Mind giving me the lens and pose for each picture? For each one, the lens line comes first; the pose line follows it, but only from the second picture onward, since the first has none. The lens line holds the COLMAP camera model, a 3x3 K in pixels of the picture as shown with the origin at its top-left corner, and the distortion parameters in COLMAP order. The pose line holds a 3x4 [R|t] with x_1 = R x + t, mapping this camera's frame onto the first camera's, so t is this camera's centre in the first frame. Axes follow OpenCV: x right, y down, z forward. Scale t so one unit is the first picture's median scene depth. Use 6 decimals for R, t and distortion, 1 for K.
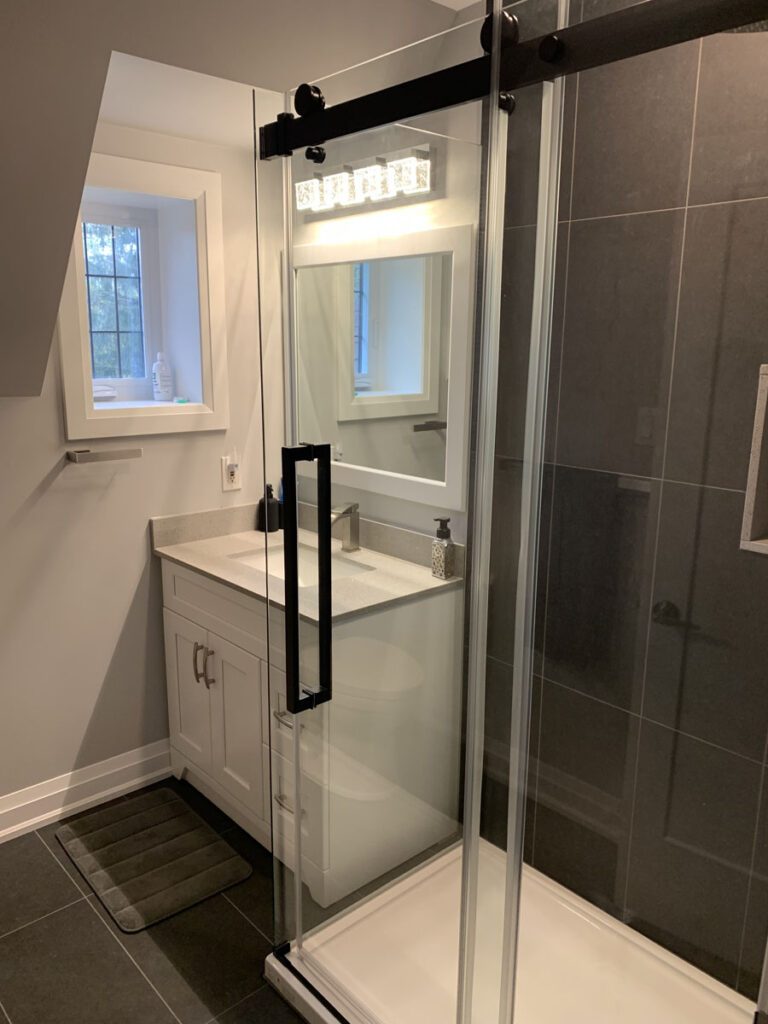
lens RADIAL K [[792.4, 0, 382.4], [0, 792.4, 505.3], [0, 0, 1]] dist [-0.003393, 0.002155]
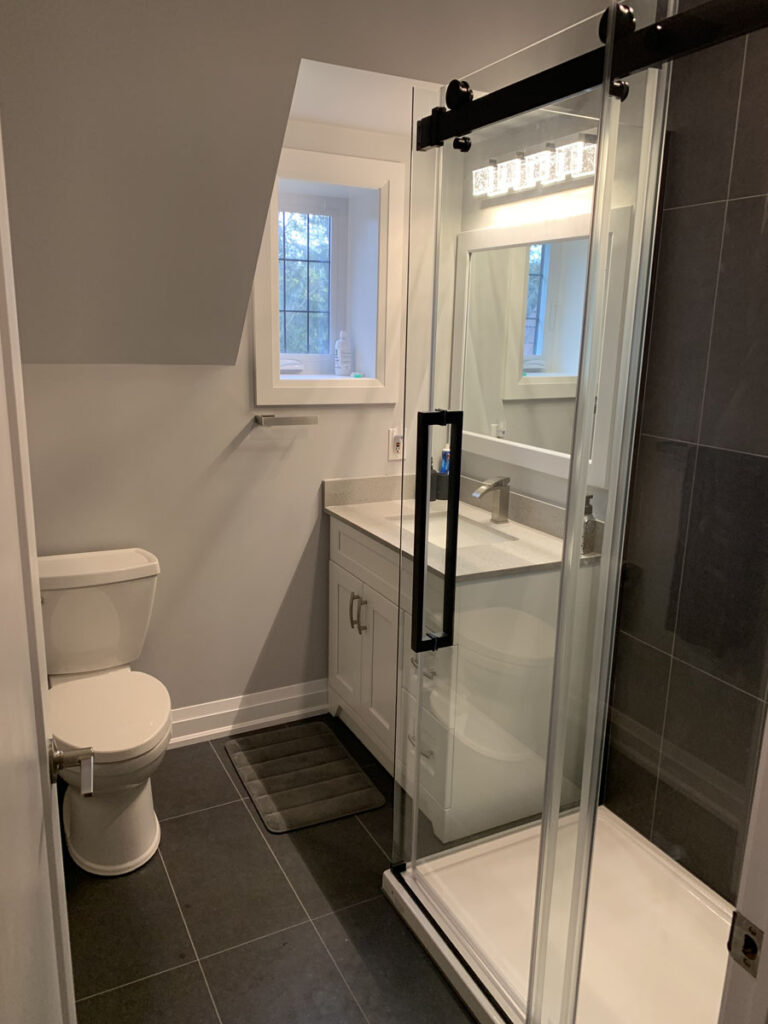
lens RADIAL K [[784.2, 0, 389.6], [0, 784.2, 511.7], [0, 0, 1]] dist [0.044119, -0.058946]
pose [[0.968857, 0.071877, -0.236958, 0.071100], [-0.066568, 0.997320, 0.030341, 0.024051], [0.238504, -0.013623, 0.971046, -0.058572]]
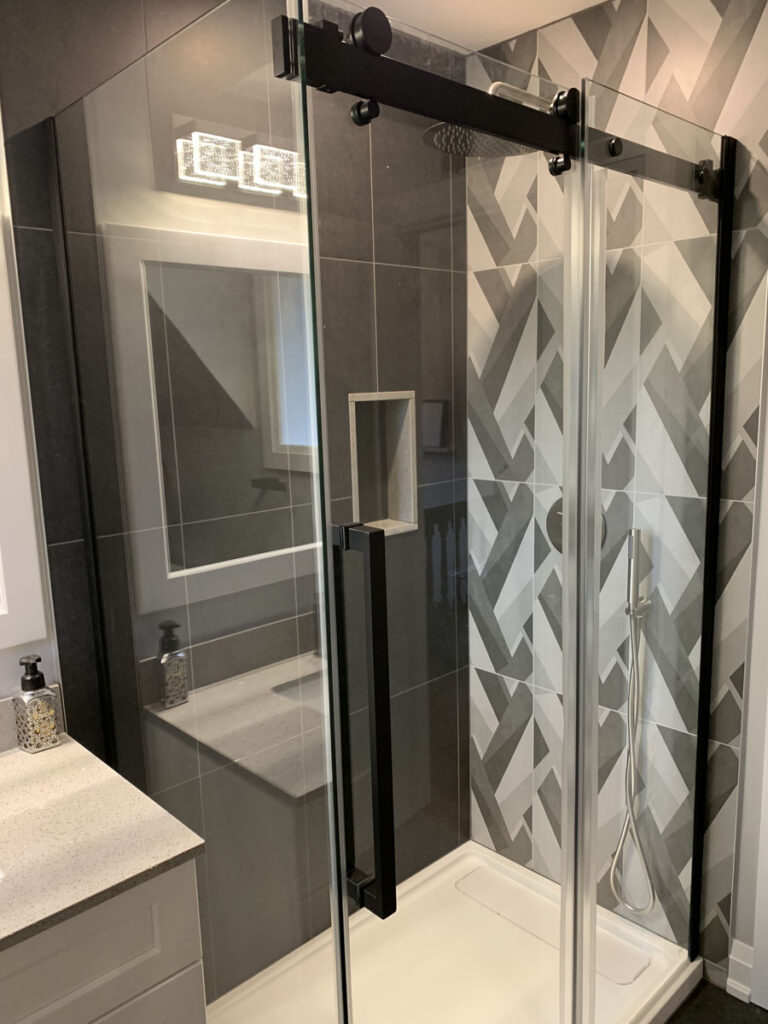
lens RADIAL K [[792.4, 0, 382.4], [0, 792.4, 505.3], [0, 0, 1]] dist [-0.003393, 0.002155]
pose [[-0.024619, -0.168901, 0.985325, -0.824942], [0.237819, 0.956339, 0.169875, -0.221151], [-0.970997, 0.238511, 0.016623, 1.010178]]
